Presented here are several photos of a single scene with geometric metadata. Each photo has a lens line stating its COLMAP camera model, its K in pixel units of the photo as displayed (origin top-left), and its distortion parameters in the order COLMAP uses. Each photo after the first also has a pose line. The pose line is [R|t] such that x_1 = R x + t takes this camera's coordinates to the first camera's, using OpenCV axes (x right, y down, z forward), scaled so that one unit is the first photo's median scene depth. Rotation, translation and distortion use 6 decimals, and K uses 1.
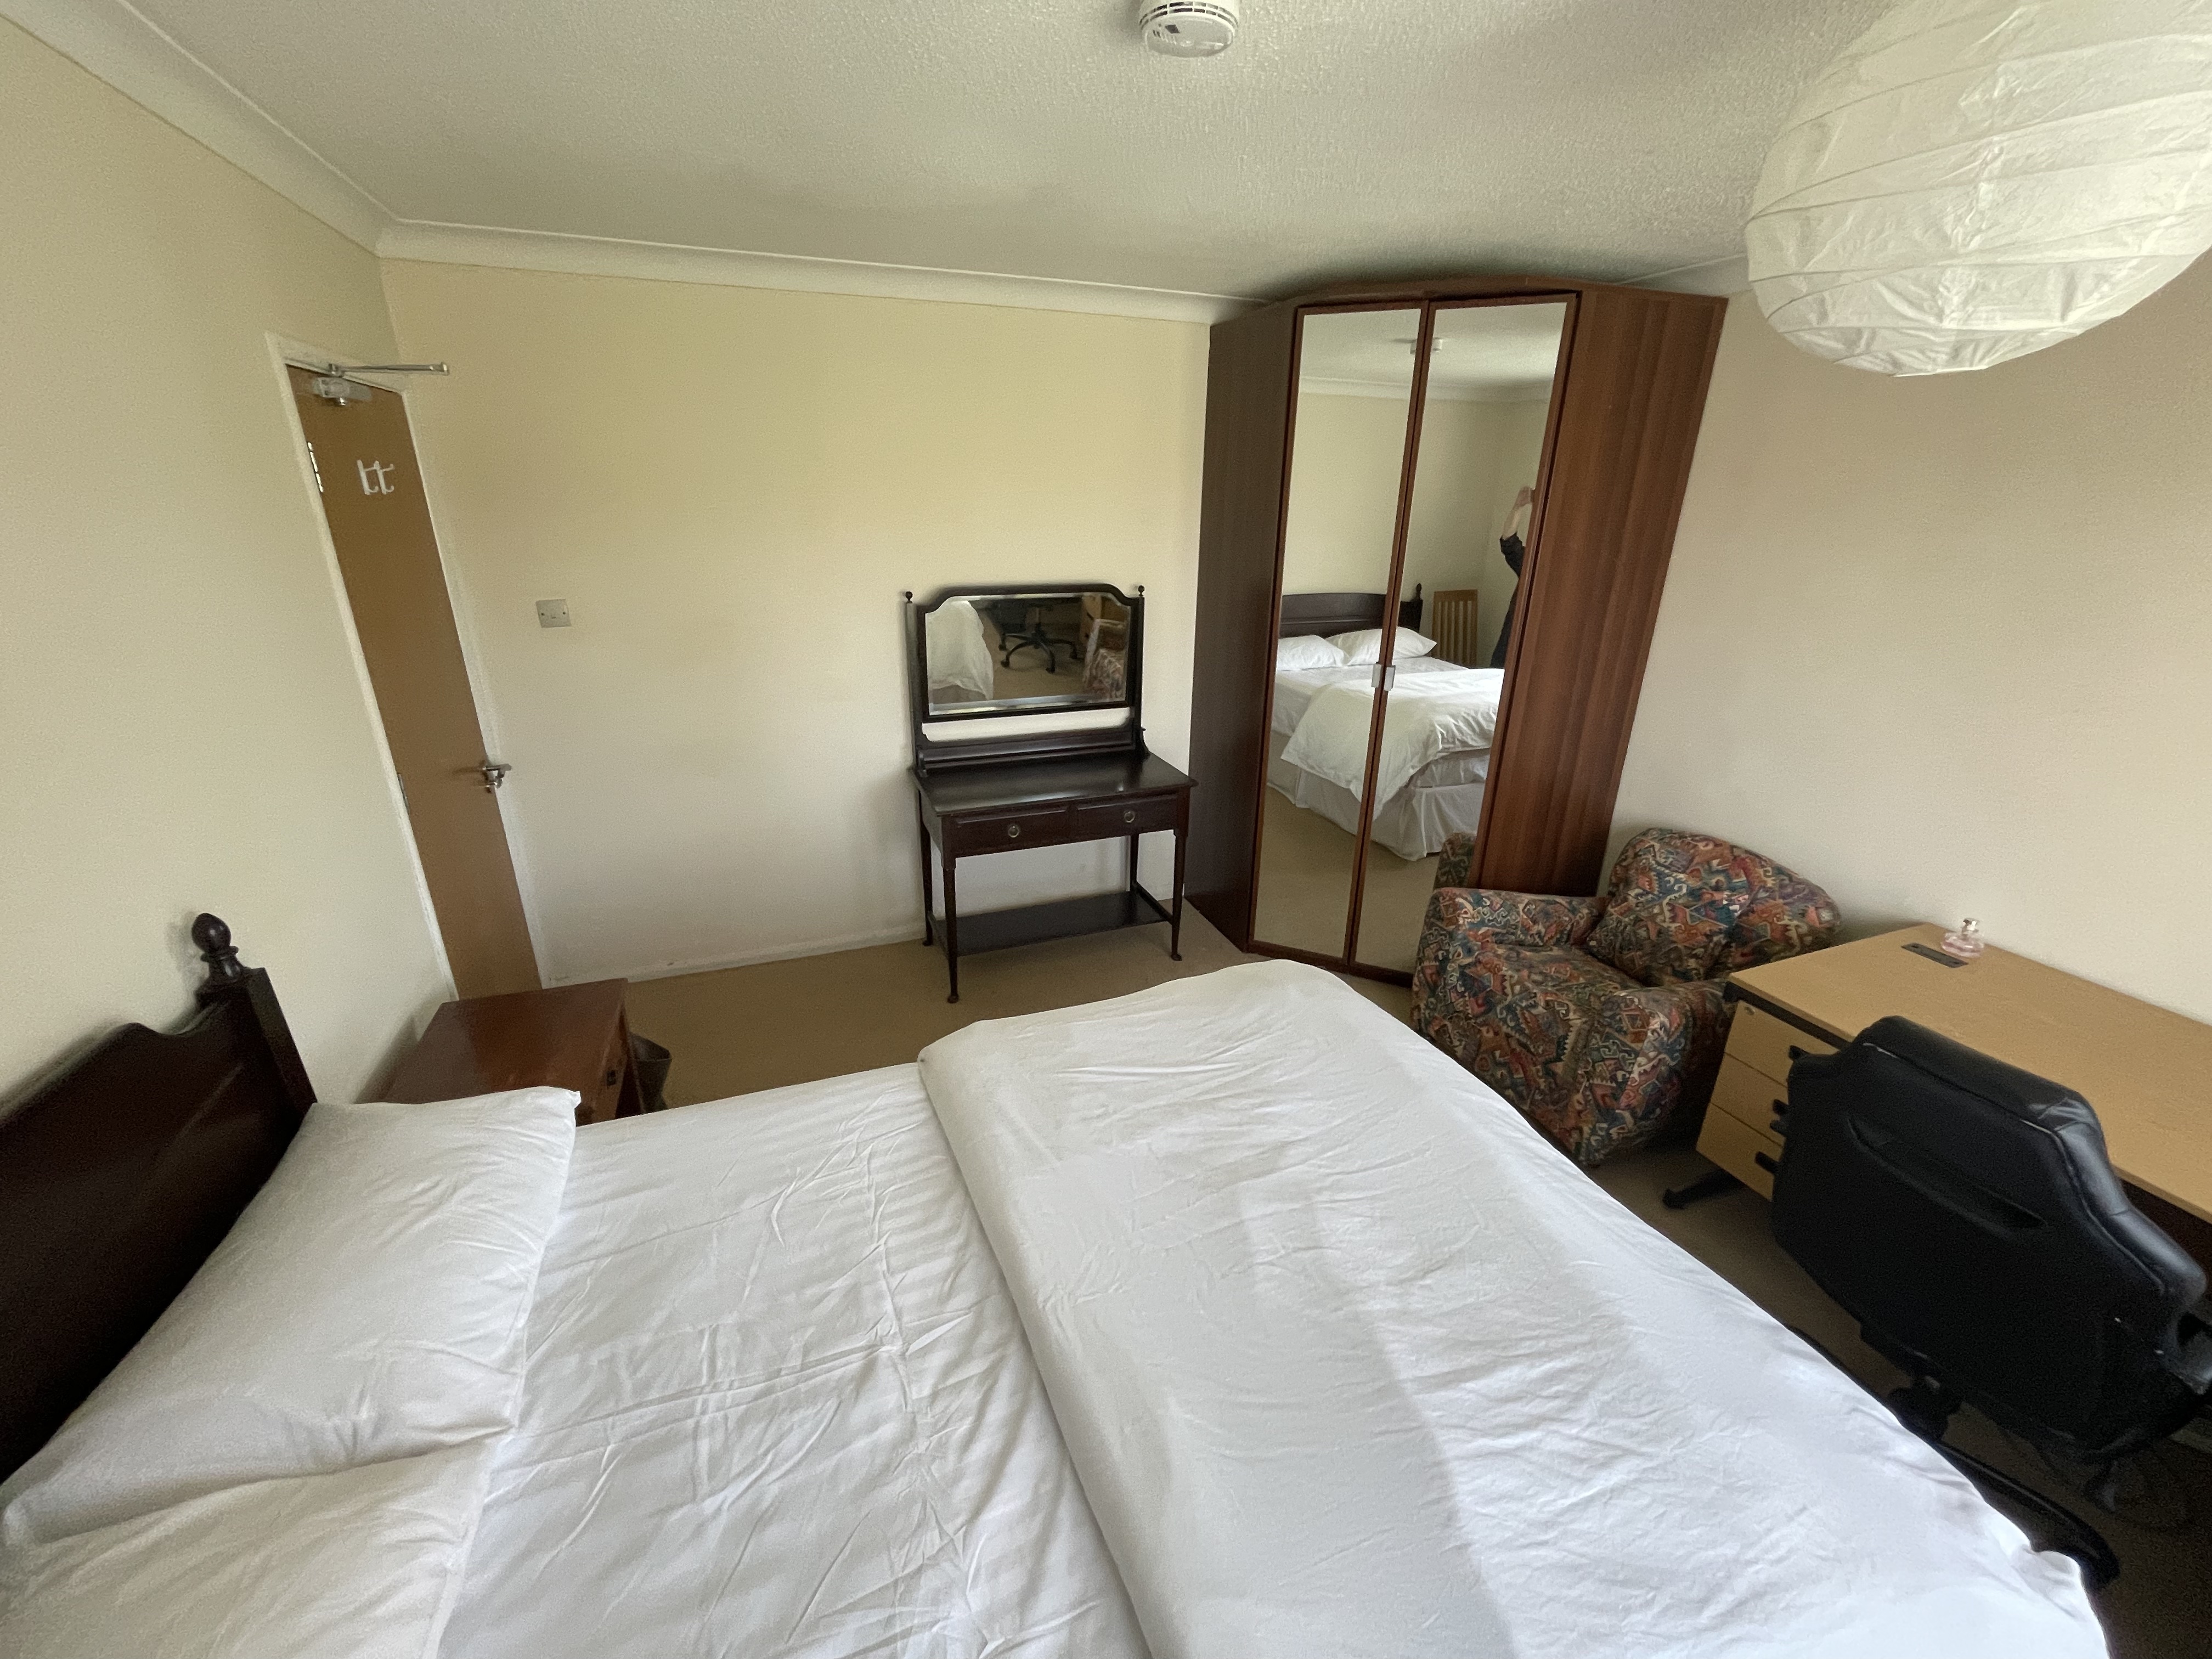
lens RADIAL K [[917.8, 0, 1108.5], [0, 917.8, 841.8], [0, 0, 1]] dist [0.000055, -0.000005]
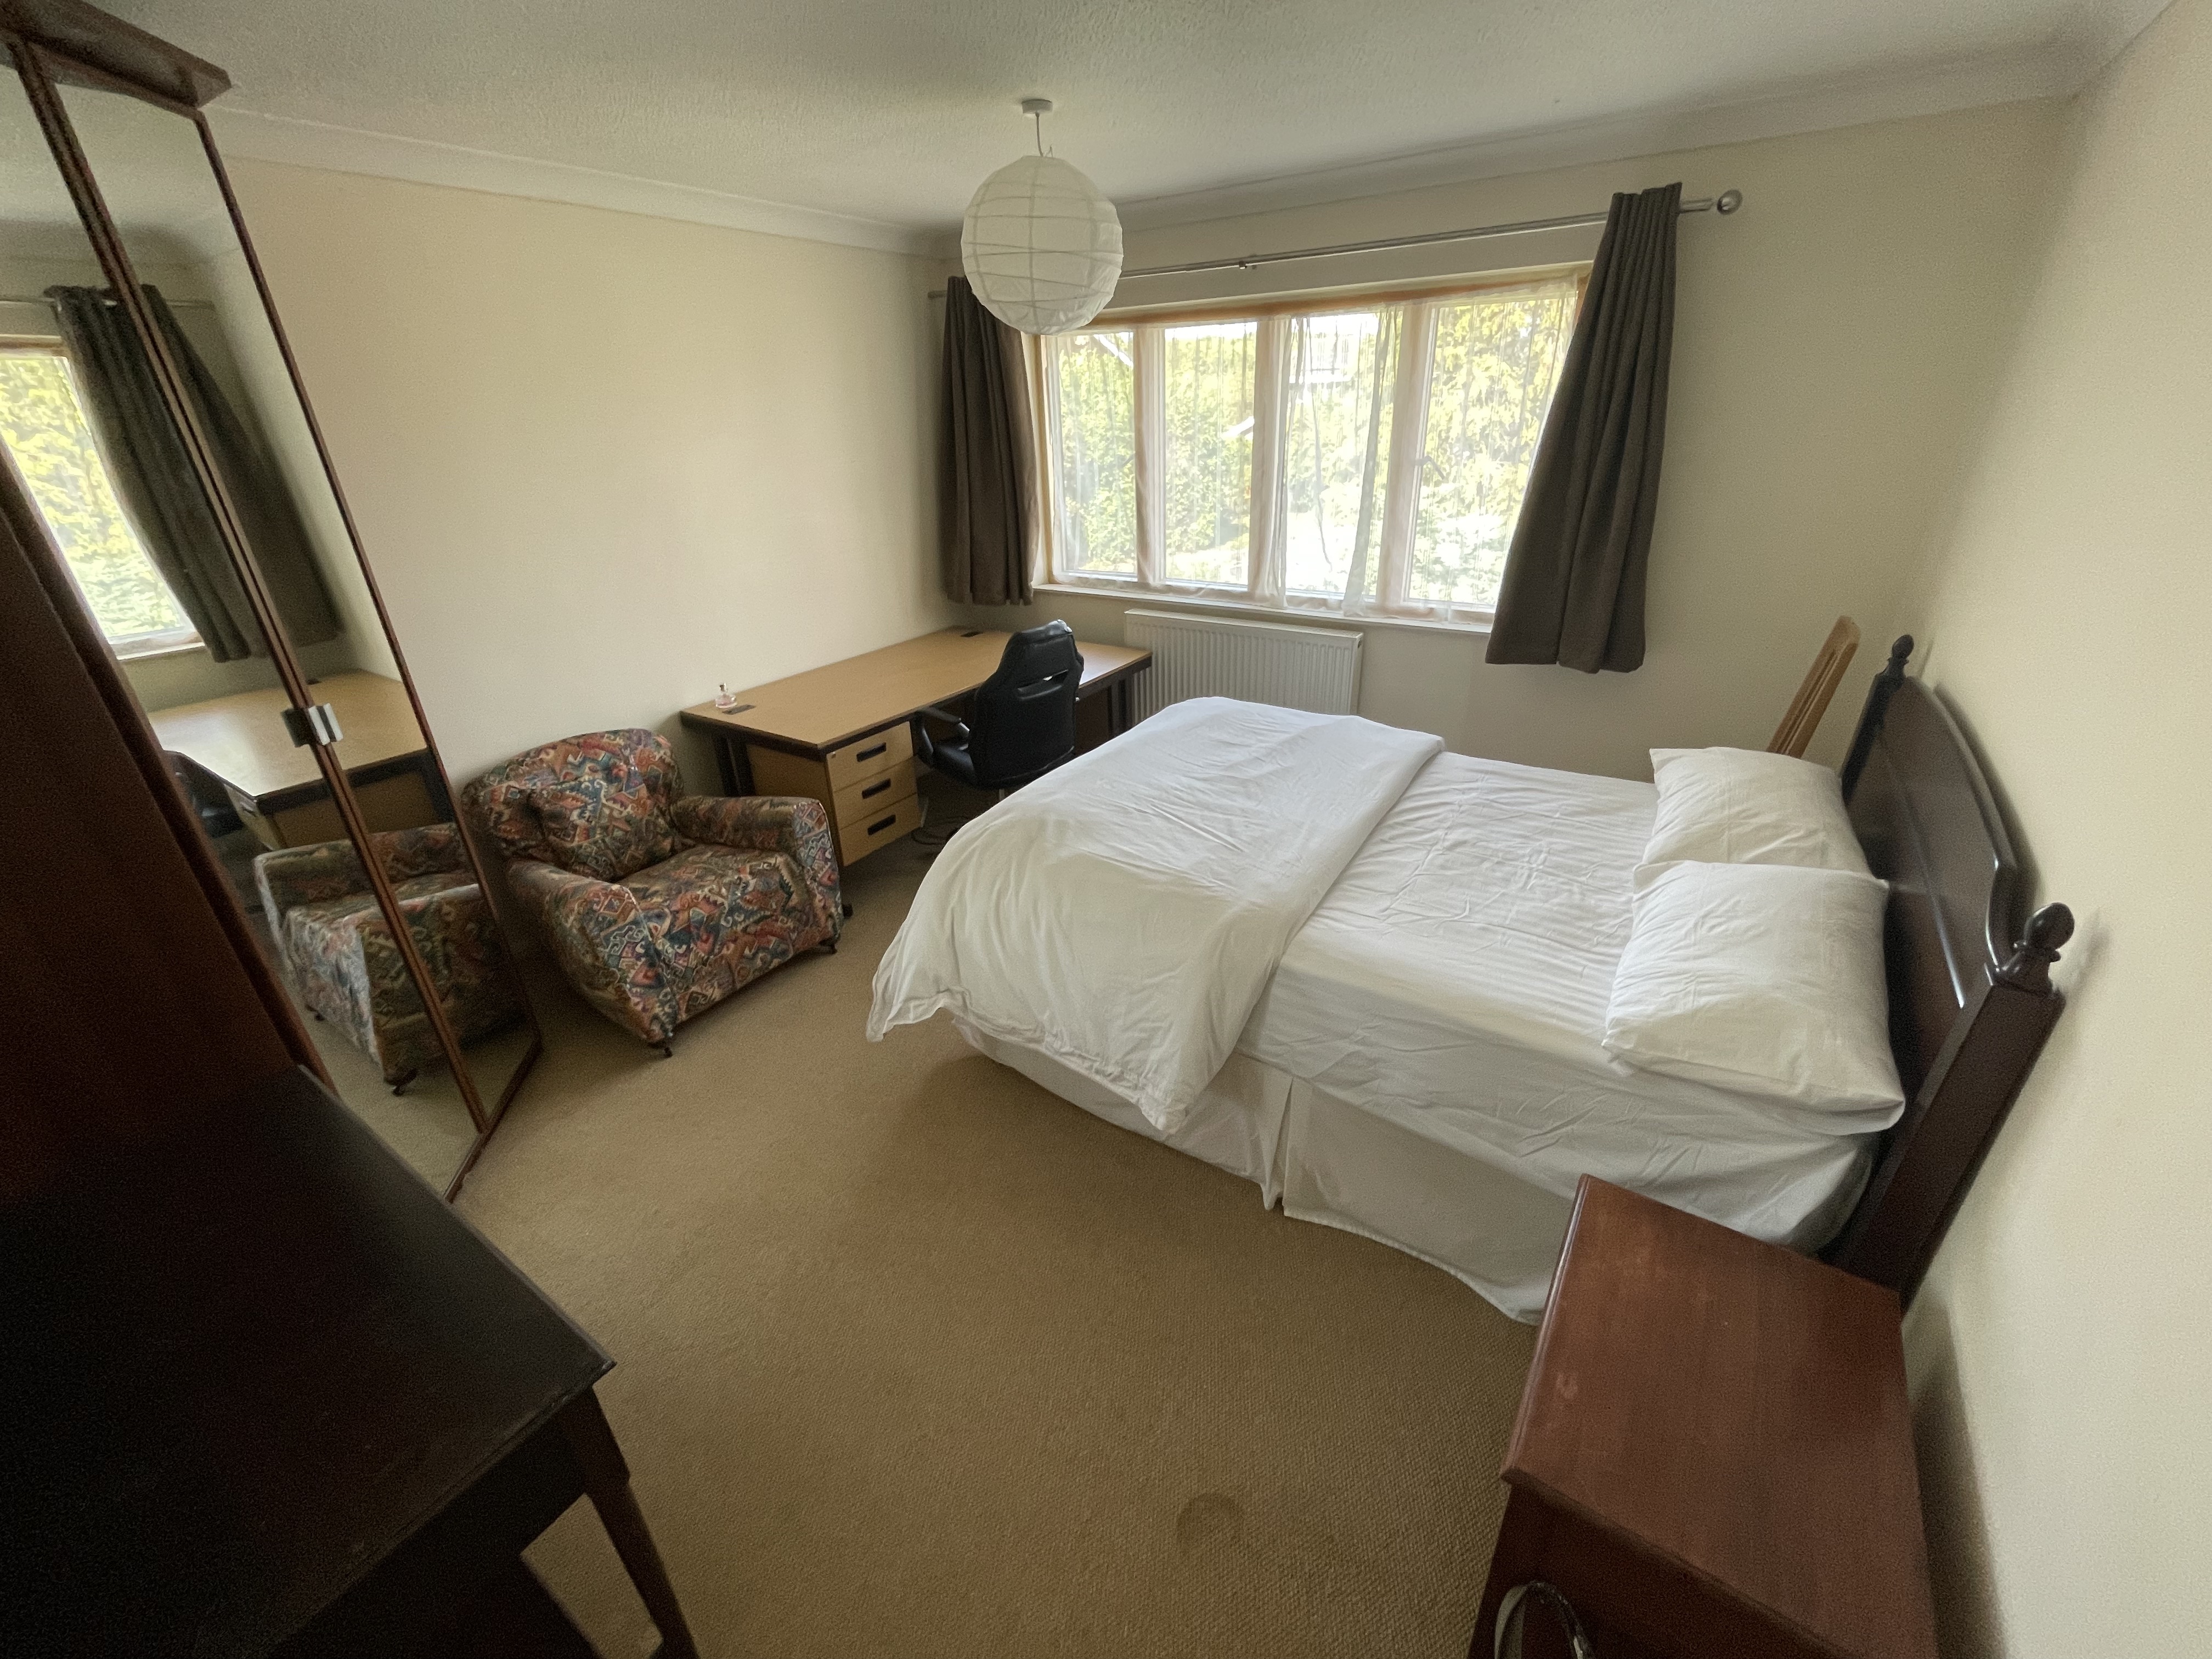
lens RADIAL K [[917.8, 0, 1108.5], [0, 917.8, 841.8], [0, 0, 1]] dist [0.000055, -0.000005]
pose [[-0.593951, -0.345702, 0.726438, -0.555178], [0.308900, 0.735755, 0.602699, -0.375866], [-0.742834, 0.582370, -0.330215, 0.980262]]
